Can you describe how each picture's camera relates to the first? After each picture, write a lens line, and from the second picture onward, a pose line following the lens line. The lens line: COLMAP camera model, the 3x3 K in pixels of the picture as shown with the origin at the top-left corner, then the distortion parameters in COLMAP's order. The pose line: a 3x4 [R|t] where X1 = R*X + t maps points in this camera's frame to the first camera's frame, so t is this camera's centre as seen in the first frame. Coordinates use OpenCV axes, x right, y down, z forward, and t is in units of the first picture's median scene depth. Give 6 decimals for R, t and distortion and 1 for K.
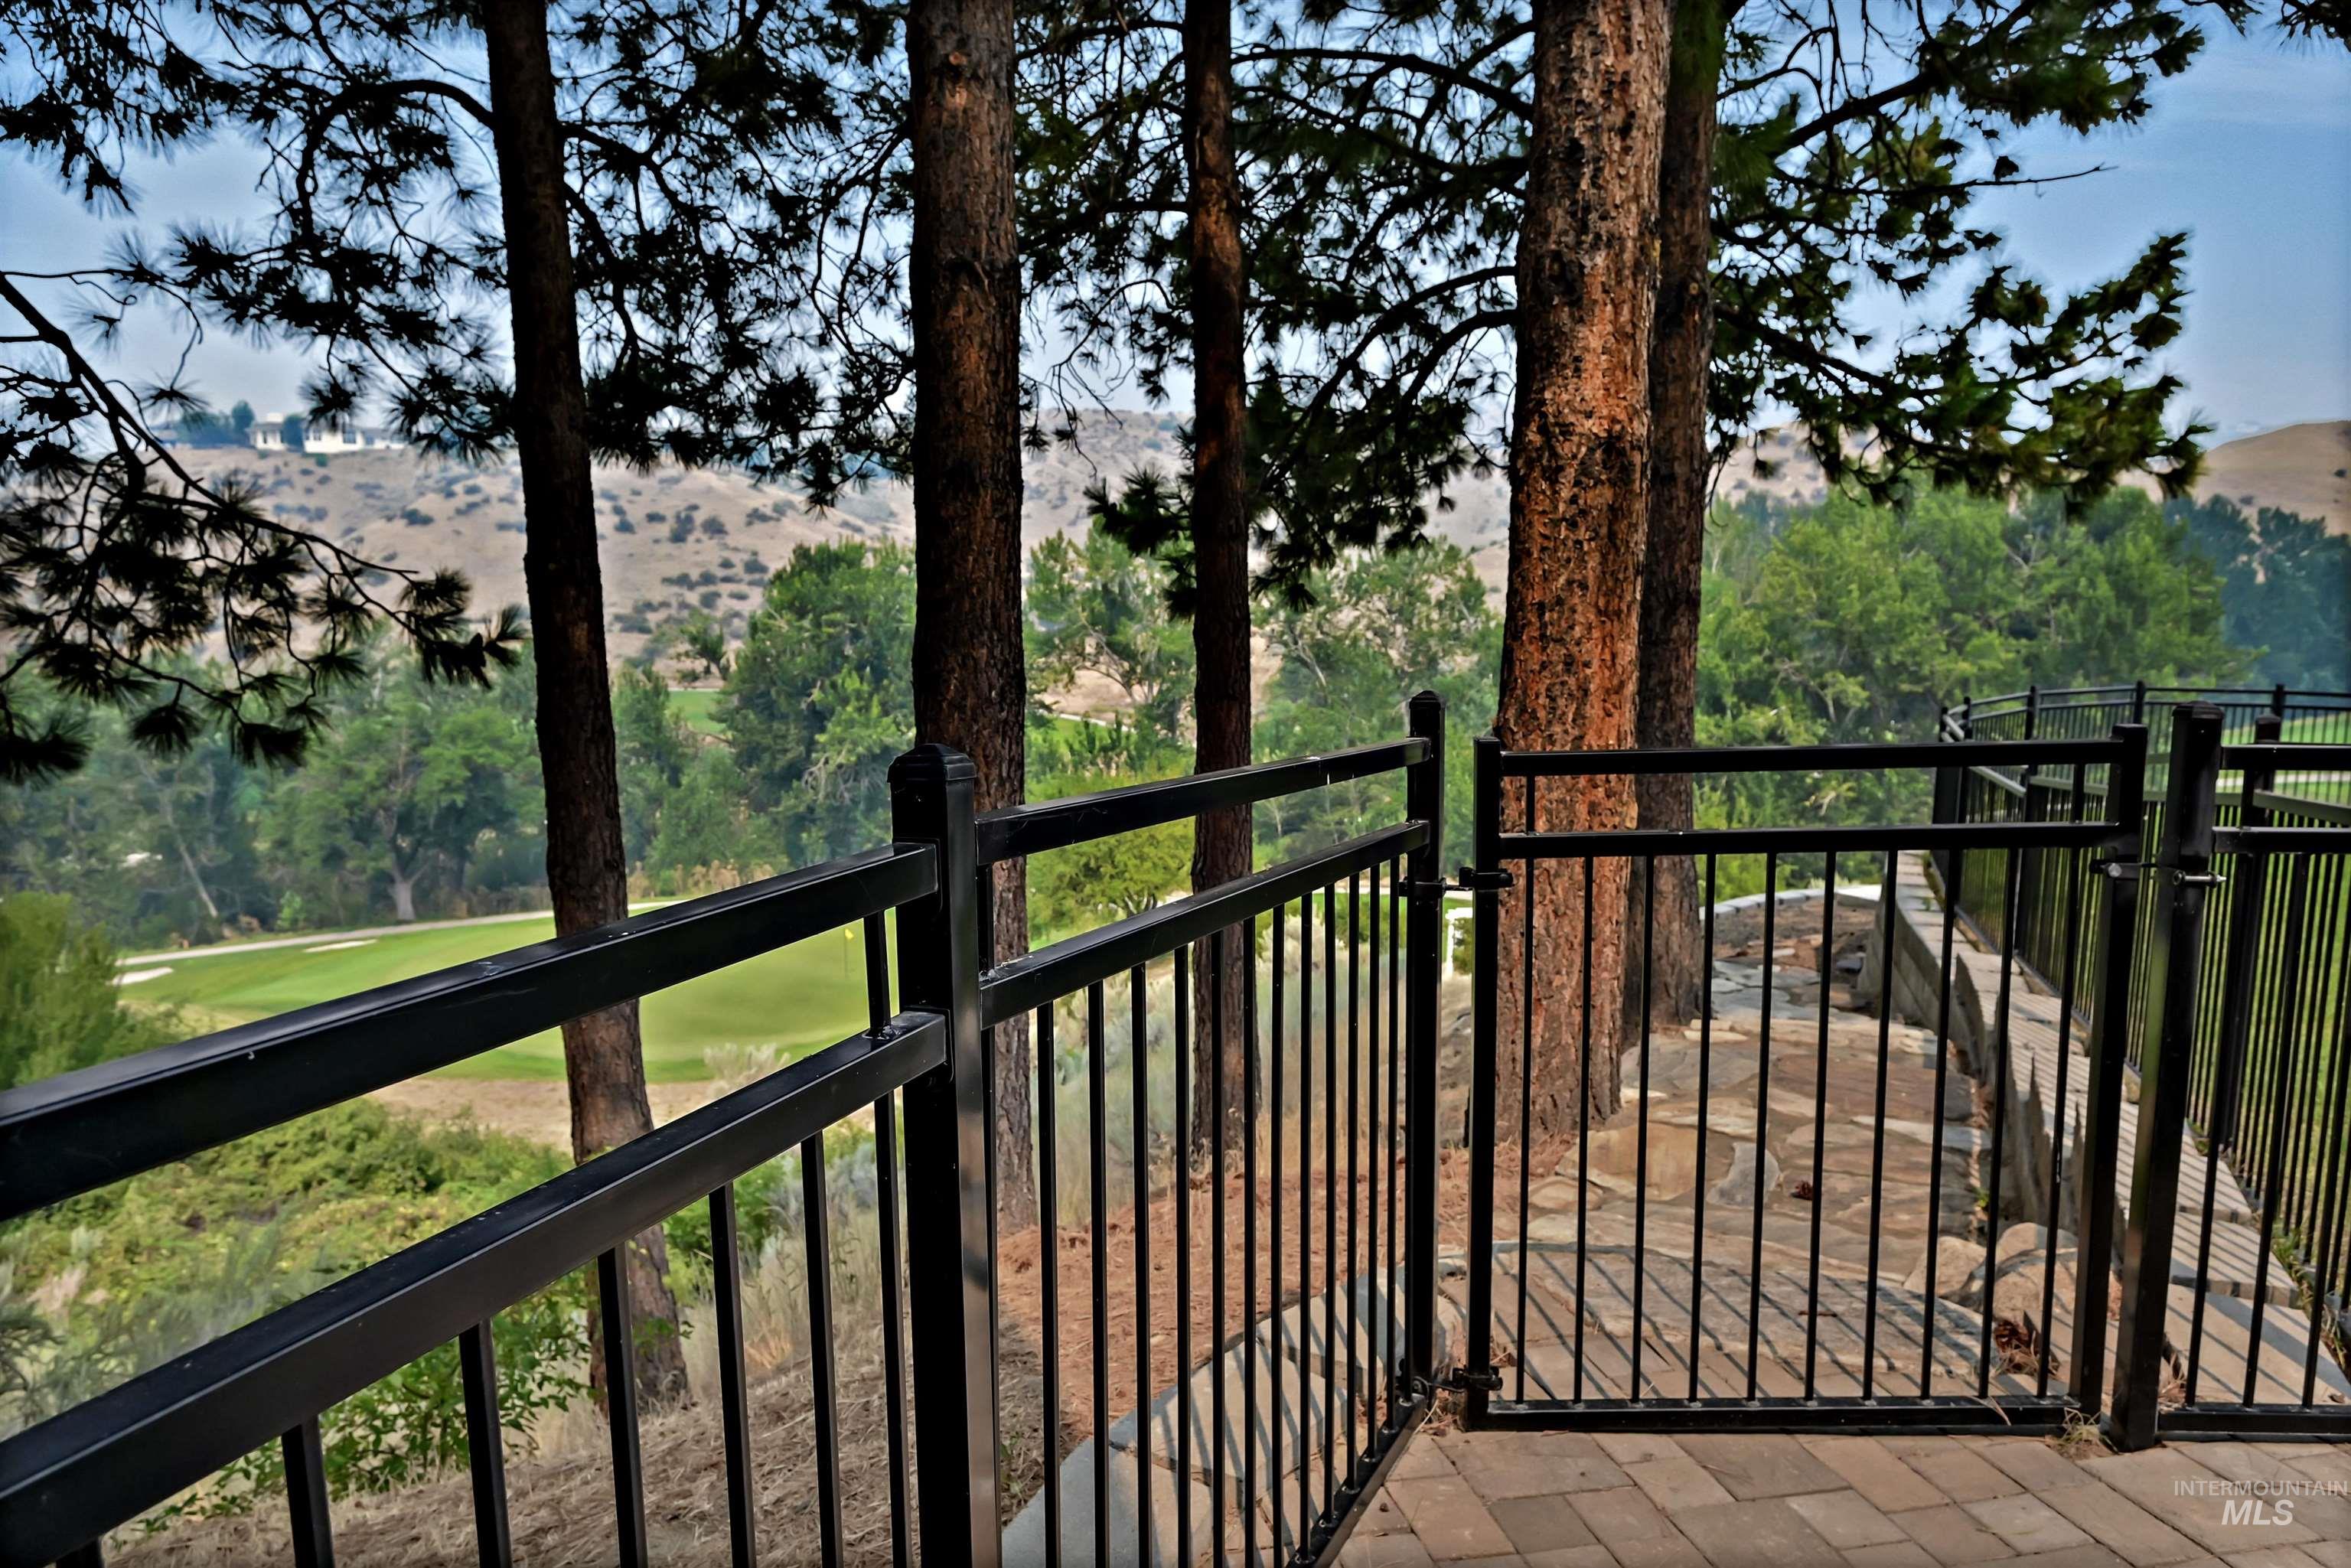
lens RADIAL K [[1486.7, 0, 1172.4], [0, 1486.7, 784.9], [0, 0, 1]] dist [-0.008432, -0.000364]
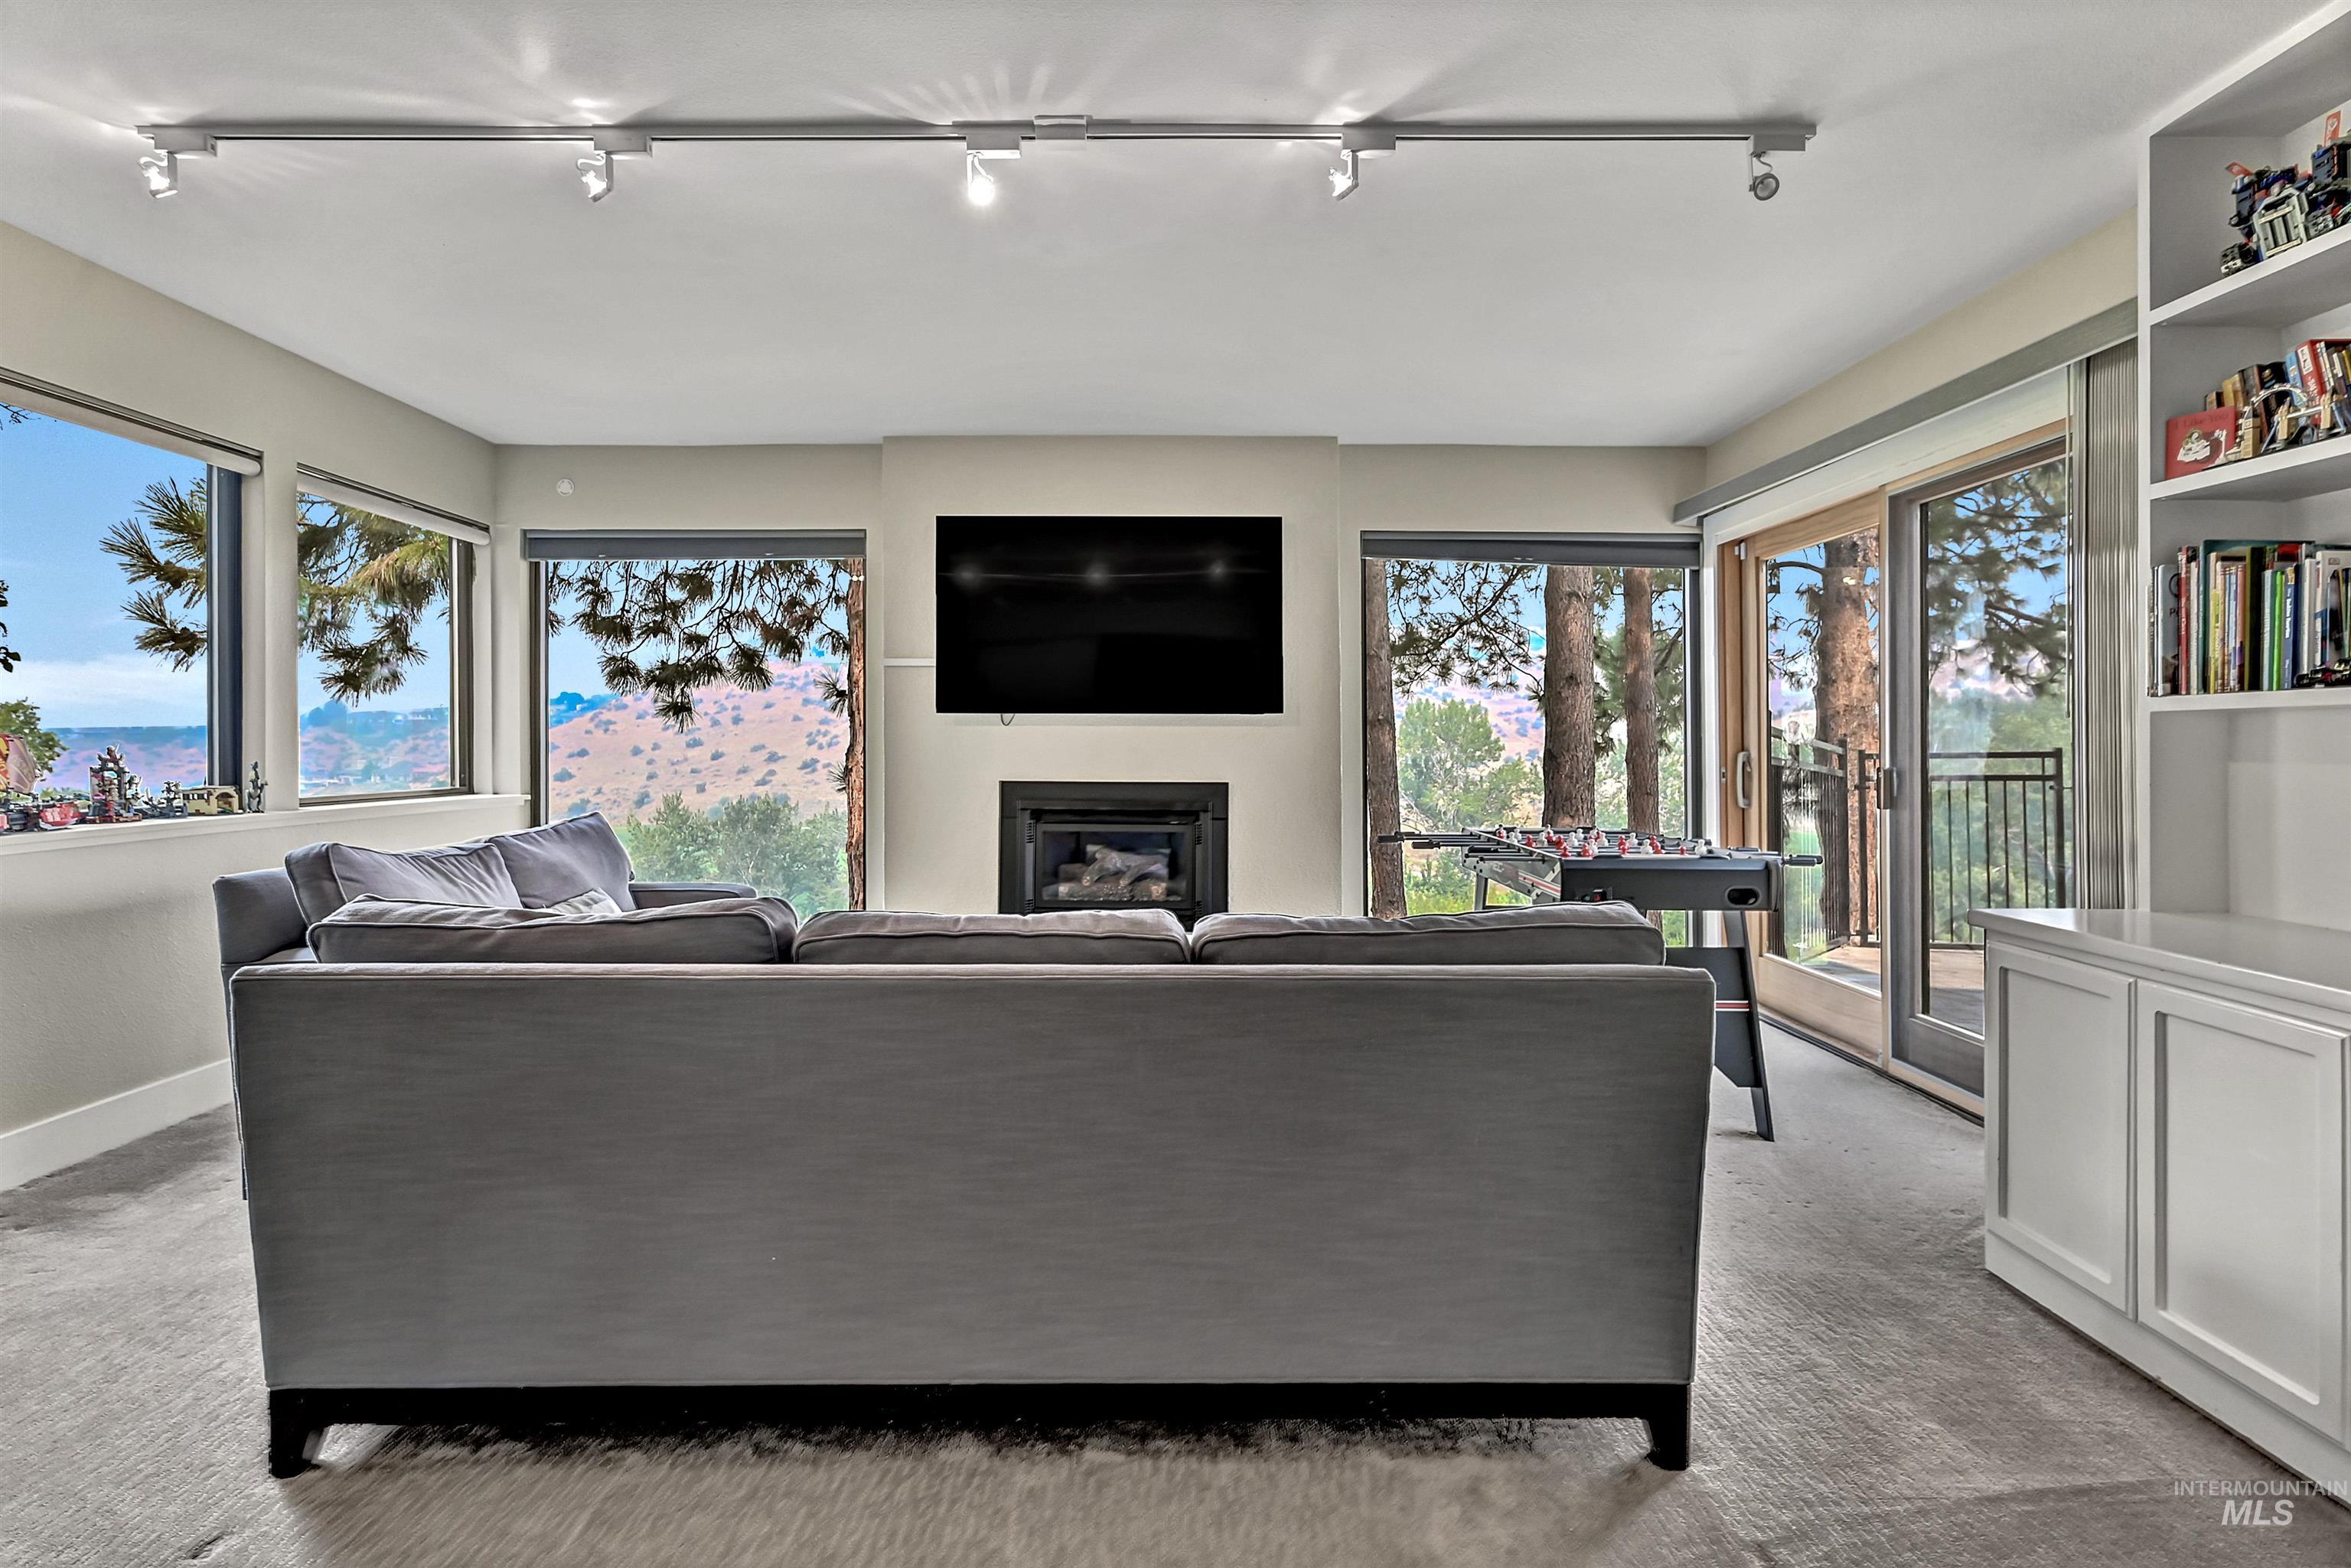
lens RADIAL K [[1160.1, 0, 1176.2], [0, 1160.1, 767.9], [0, 0, 1]] dist [-0.000539, -0.000123]
pose [[0.973505, 0.016260, -0.228089, -0.143450], [-0.045704, 0.991178, -0.124410, 0.084295], [0.224053, 0.131539, 0.965659, -0.399459]]
